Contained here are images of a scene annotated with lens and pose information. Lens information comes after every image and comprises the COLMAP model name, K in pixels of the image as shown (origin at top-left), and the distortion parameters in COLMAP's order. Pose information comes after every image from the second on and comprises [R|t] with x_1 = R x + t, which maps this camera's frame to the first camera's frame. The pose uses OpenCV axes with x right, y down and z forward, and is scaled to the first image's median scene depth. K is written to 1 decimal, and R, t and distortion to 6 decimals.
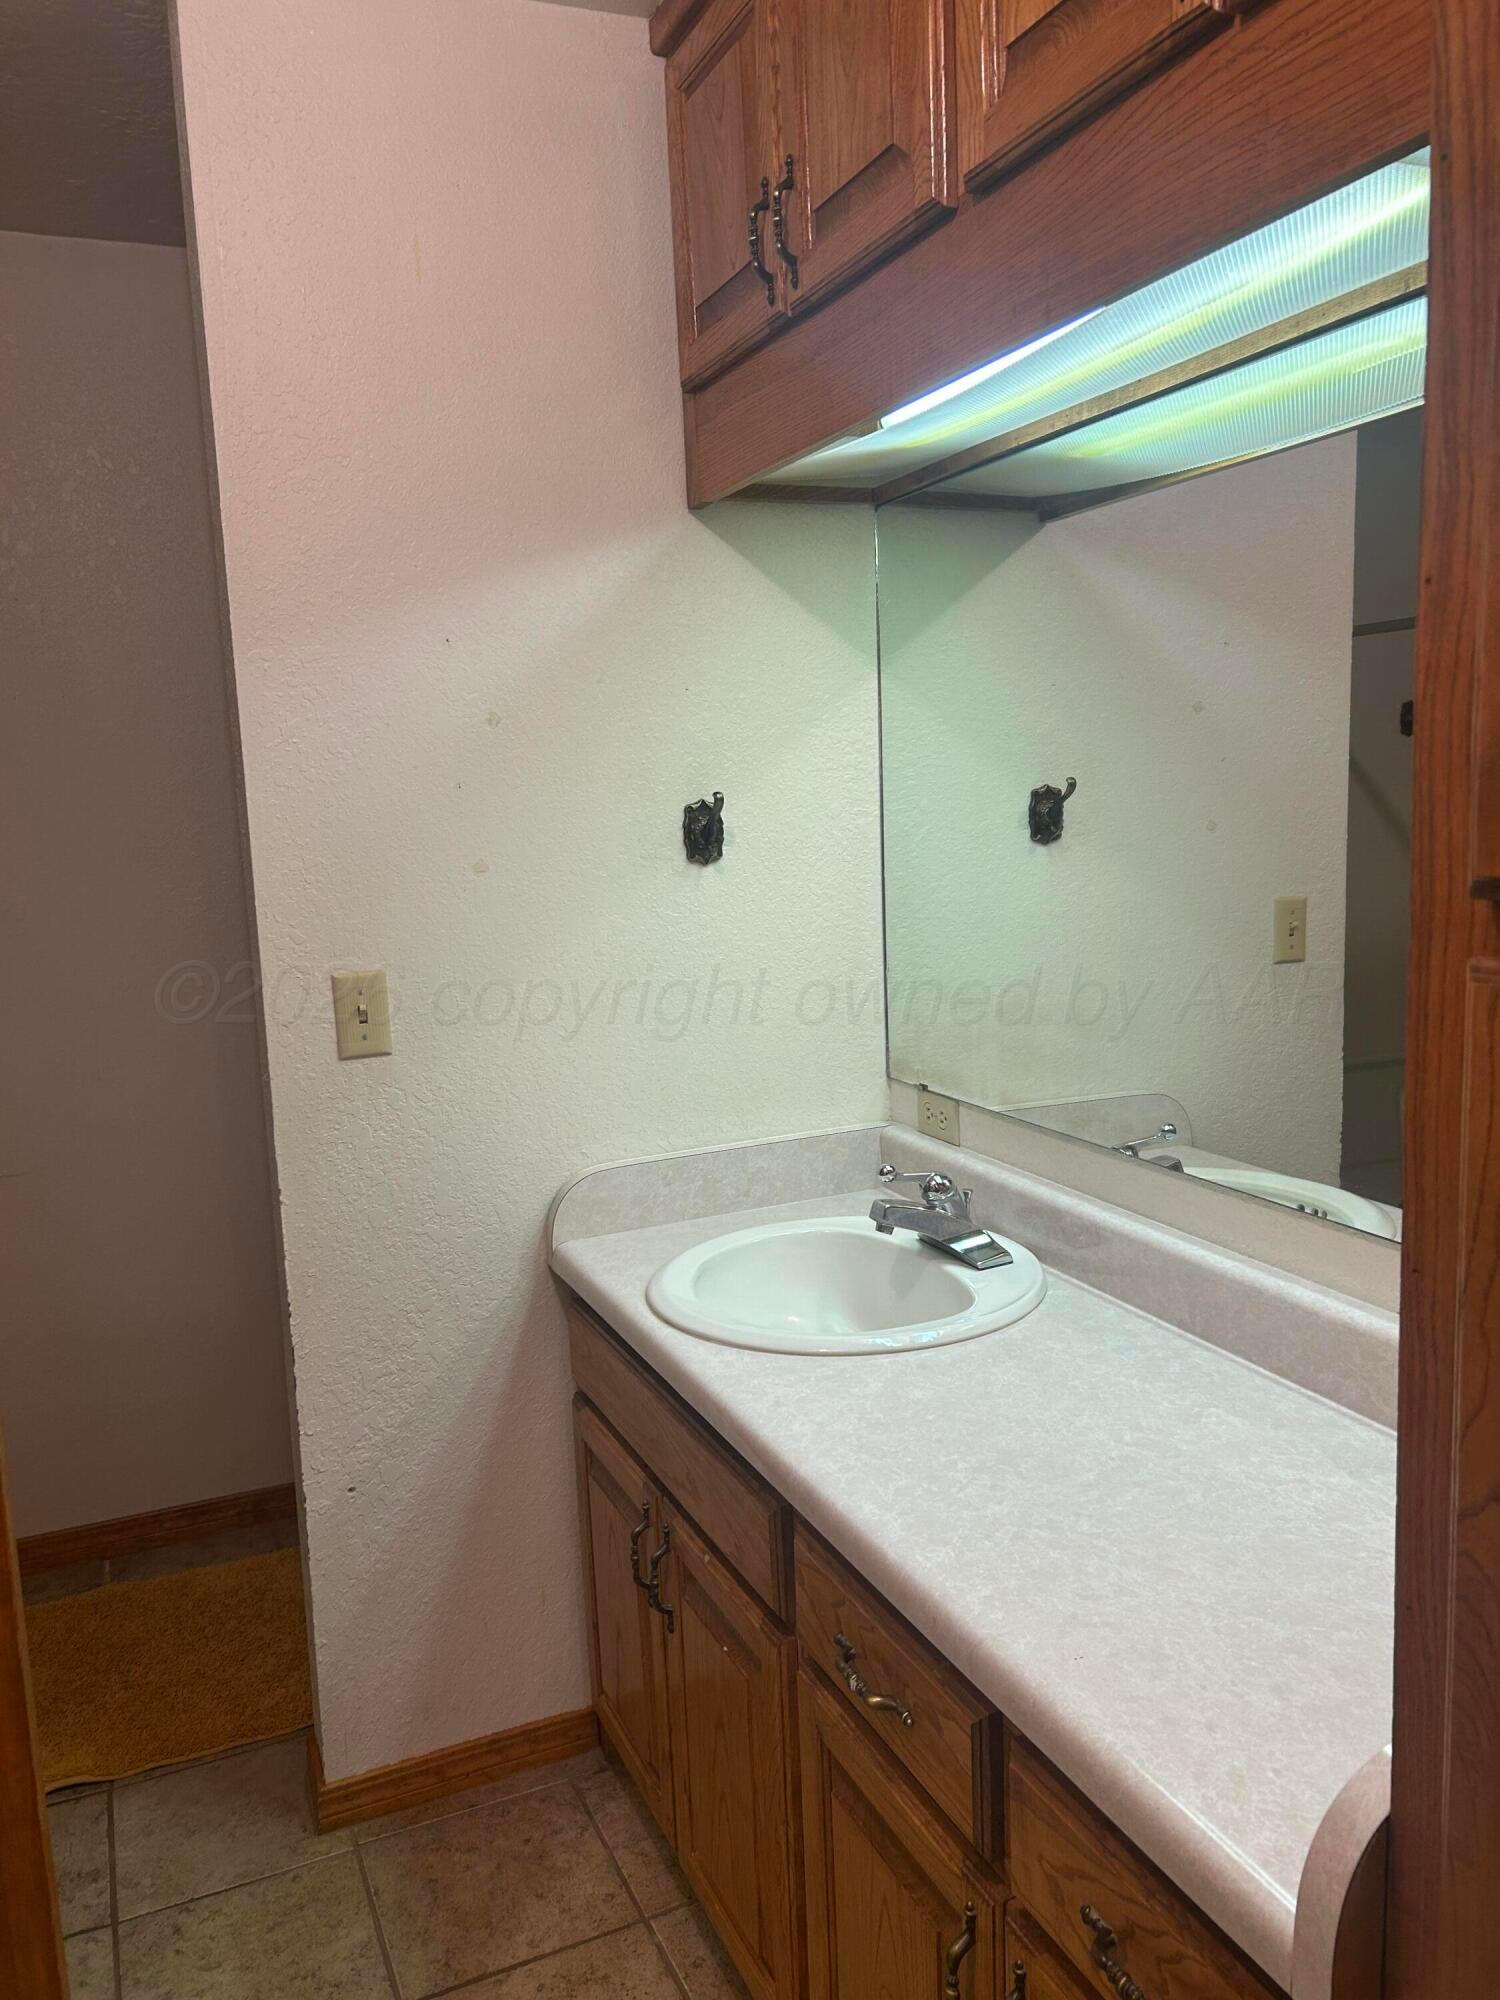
lens RADIAL K [[1531.2, 0, 752.7], [0, 1531.2, 1002.1], [0, 0, 1]] dist [0.048910, -0.064517]
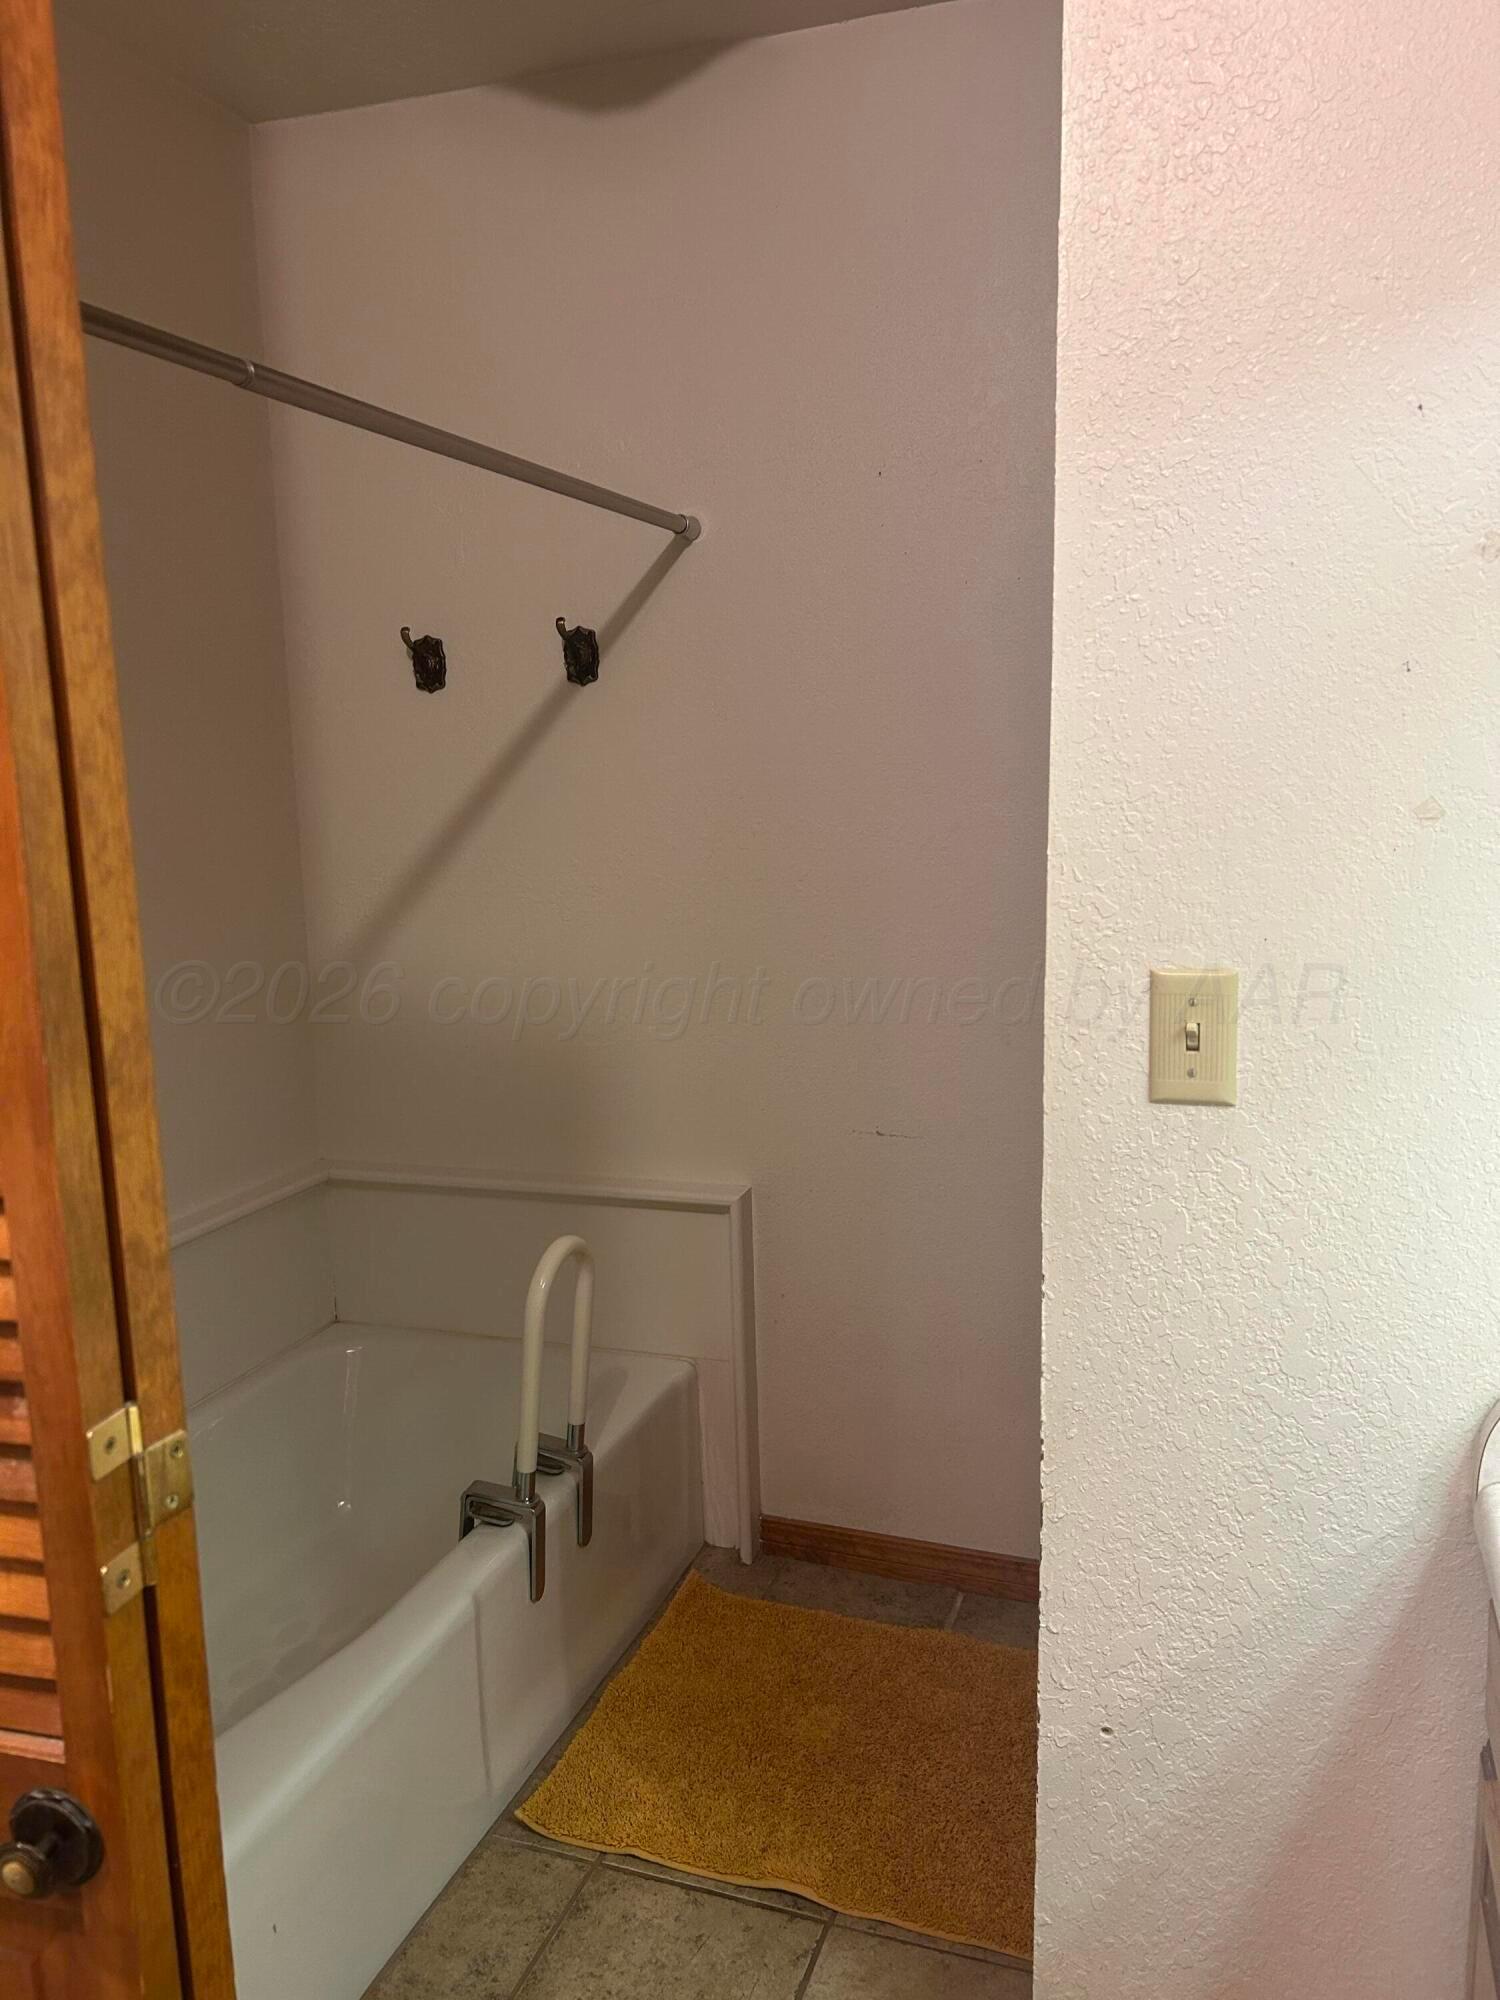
lens RADIAL K [[1531.2, 0, 753.9], [0, 1531.2, 1008.0], [0, 0, 1]] dist [0.048910, -0.064517]
pose [[0.729149, 0.141287, -0.669612, 0.034414], [-0.098799, 0.989939, 0.101292, -0.049501], [0.677186, -0.007699, 0.735771, 0.413060]]
